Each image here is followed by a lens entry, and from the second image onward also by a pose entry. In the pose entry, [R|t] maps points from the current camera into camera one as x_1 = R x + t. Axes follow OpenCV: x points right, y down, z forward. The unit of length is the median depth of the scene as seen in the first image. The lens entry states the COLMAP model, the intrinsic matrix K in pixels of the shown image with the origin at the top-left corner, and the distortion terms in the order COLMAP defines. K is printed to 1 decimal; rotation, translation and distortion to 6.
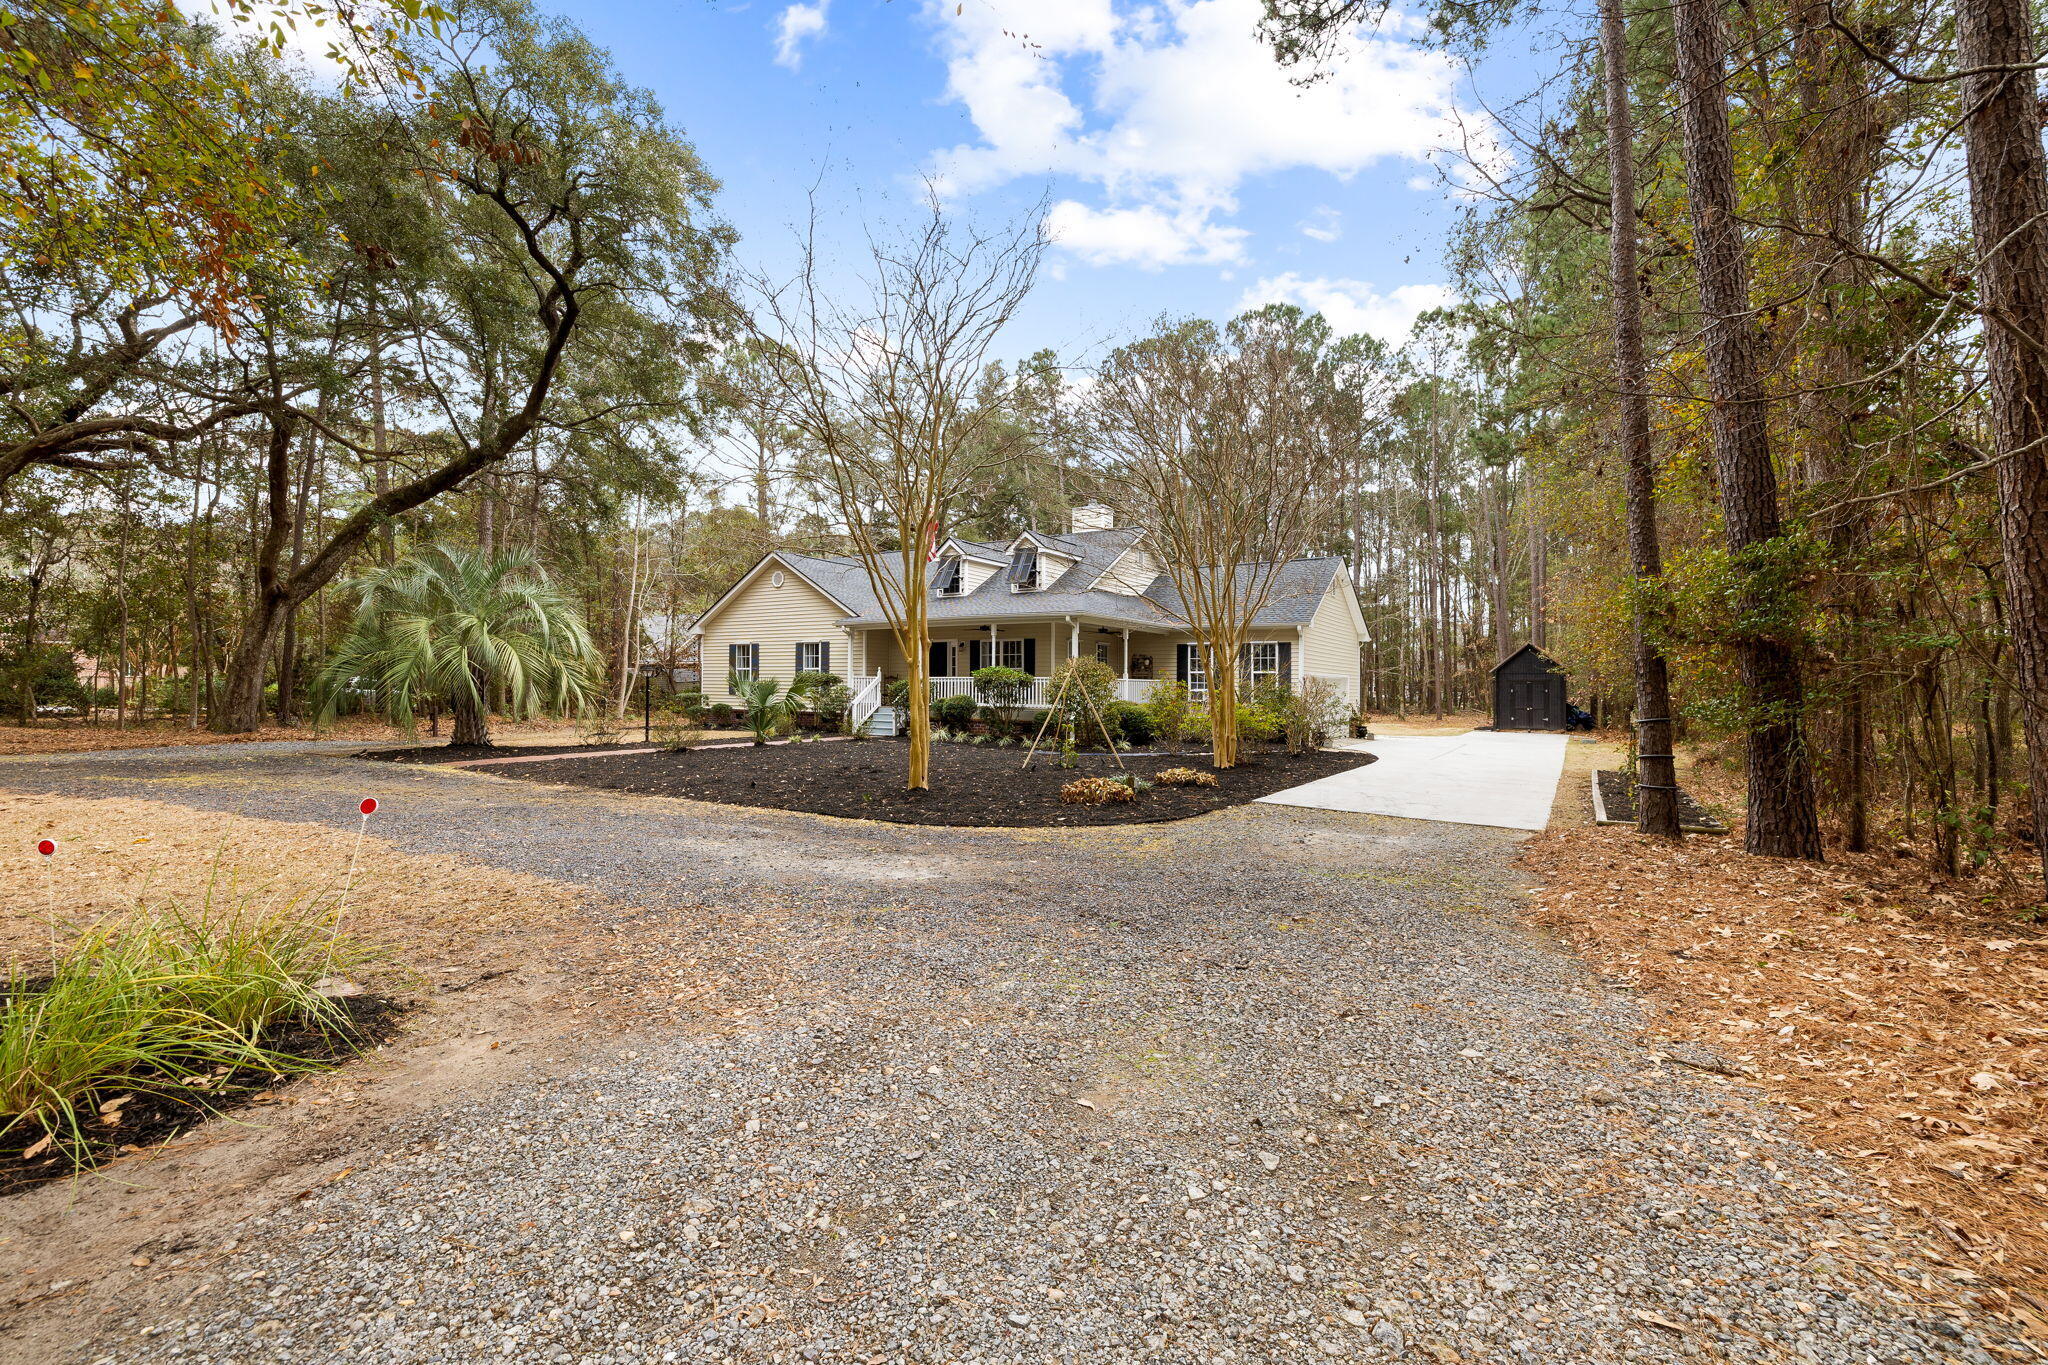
lens RADIAL K [[890.0, 0, 1010.2], [0, 890.0, 668.3], [0, 0, 1]] dist [0.000378, -0.000005]
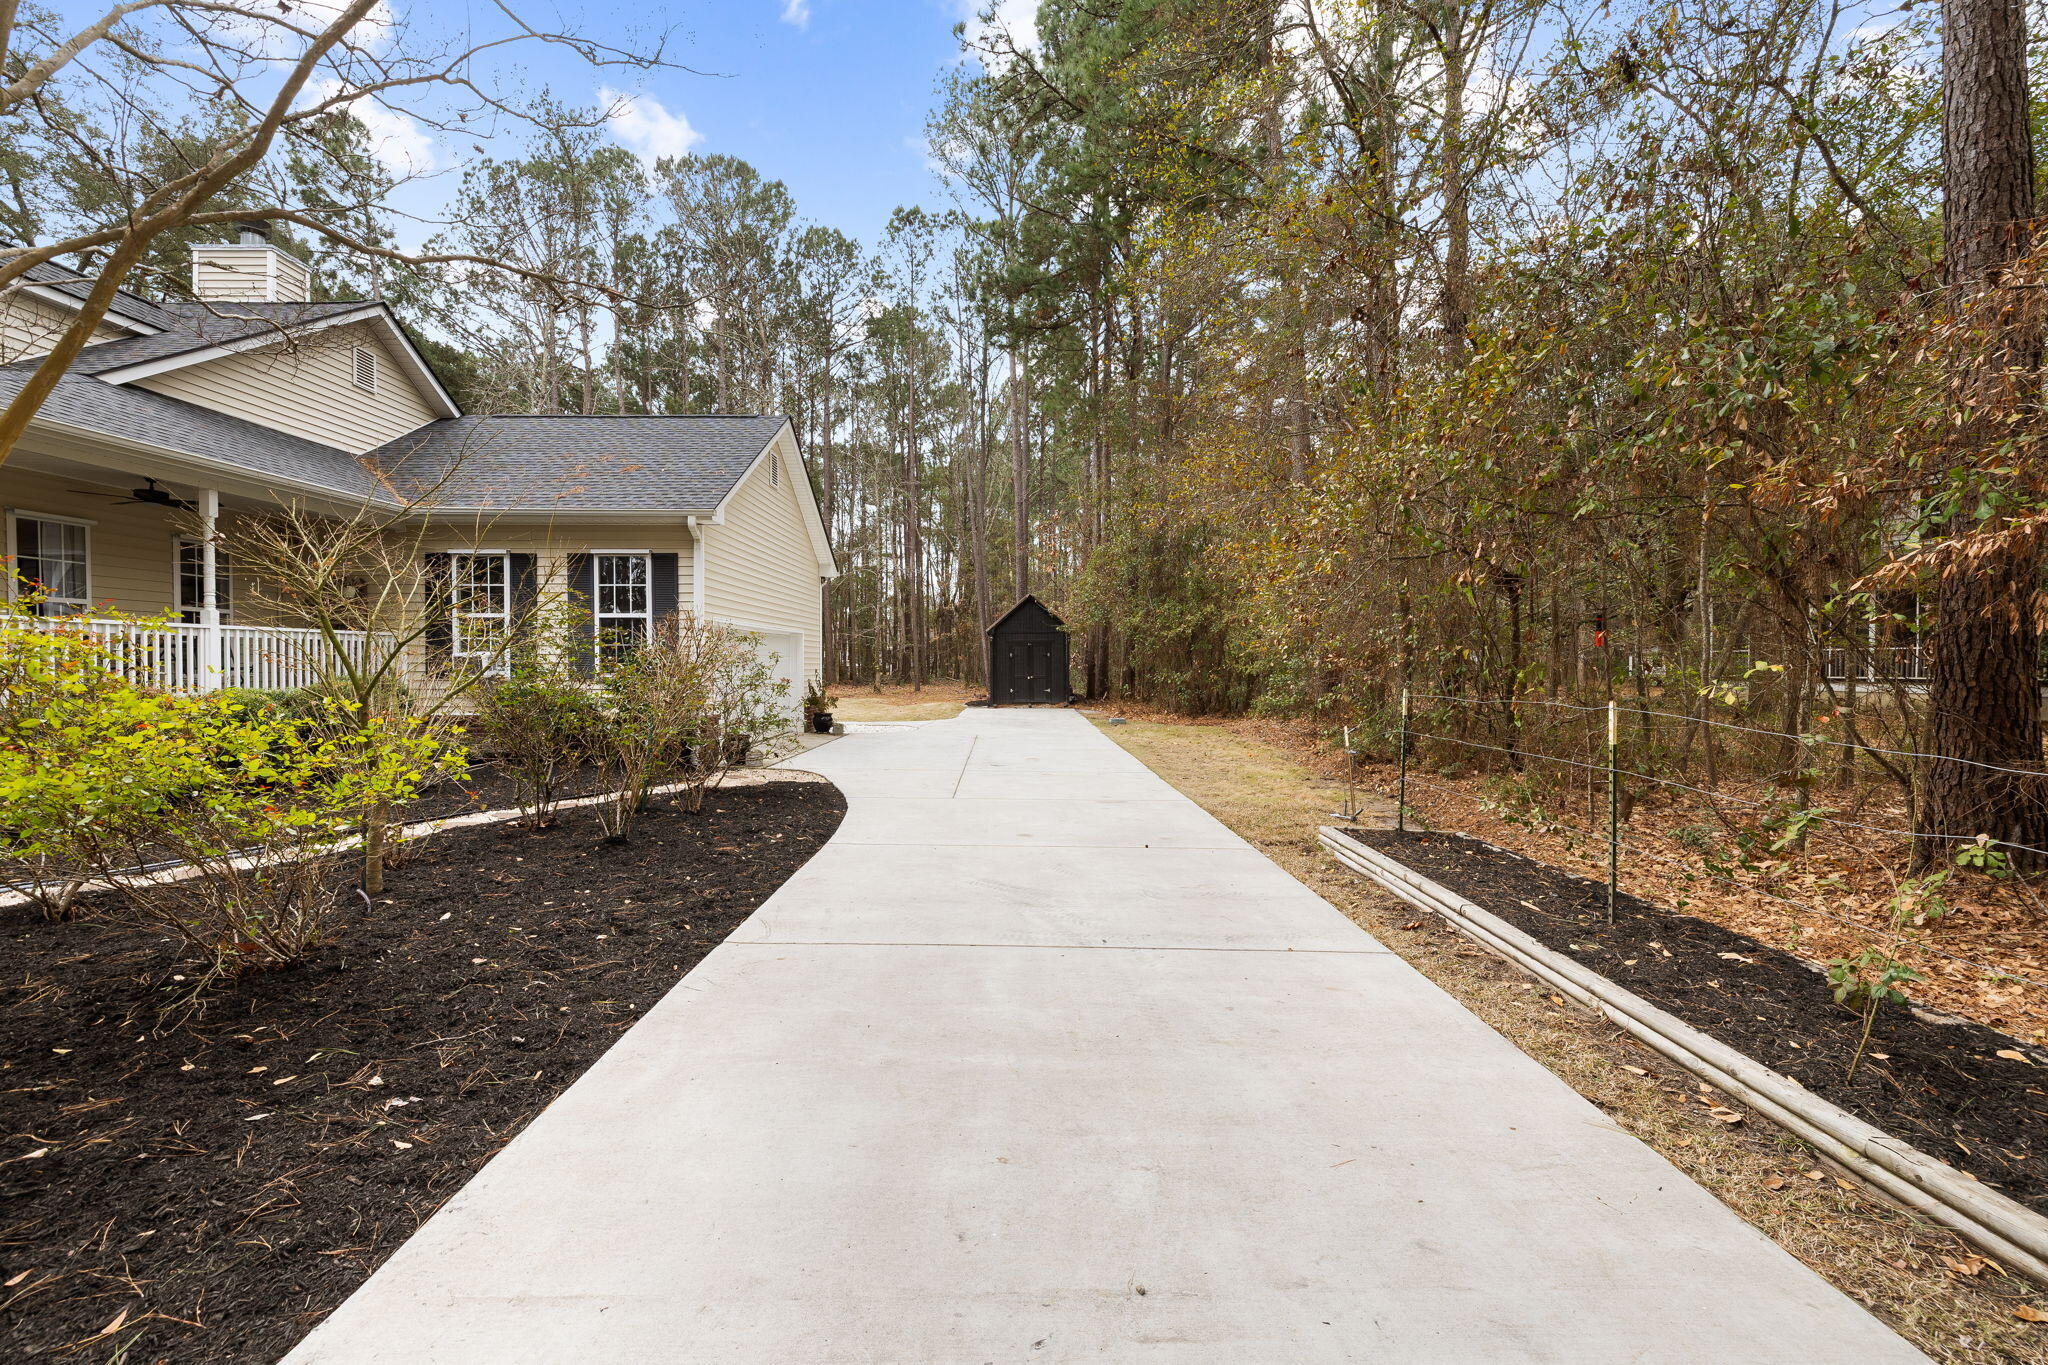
lens RADIAL K [[917.5, 0, 1014.9], [0, 917.5, 641.7], [0, 0, 1]] dist [-0.000716, 0.000021]
pose [[0.843364, -0.003206, 0.537334, 0.081906], [0.002039, 0.999994, 0.002766, 0.007340], [-0.537340, -0.001237, 0.843365, 0.194405]]
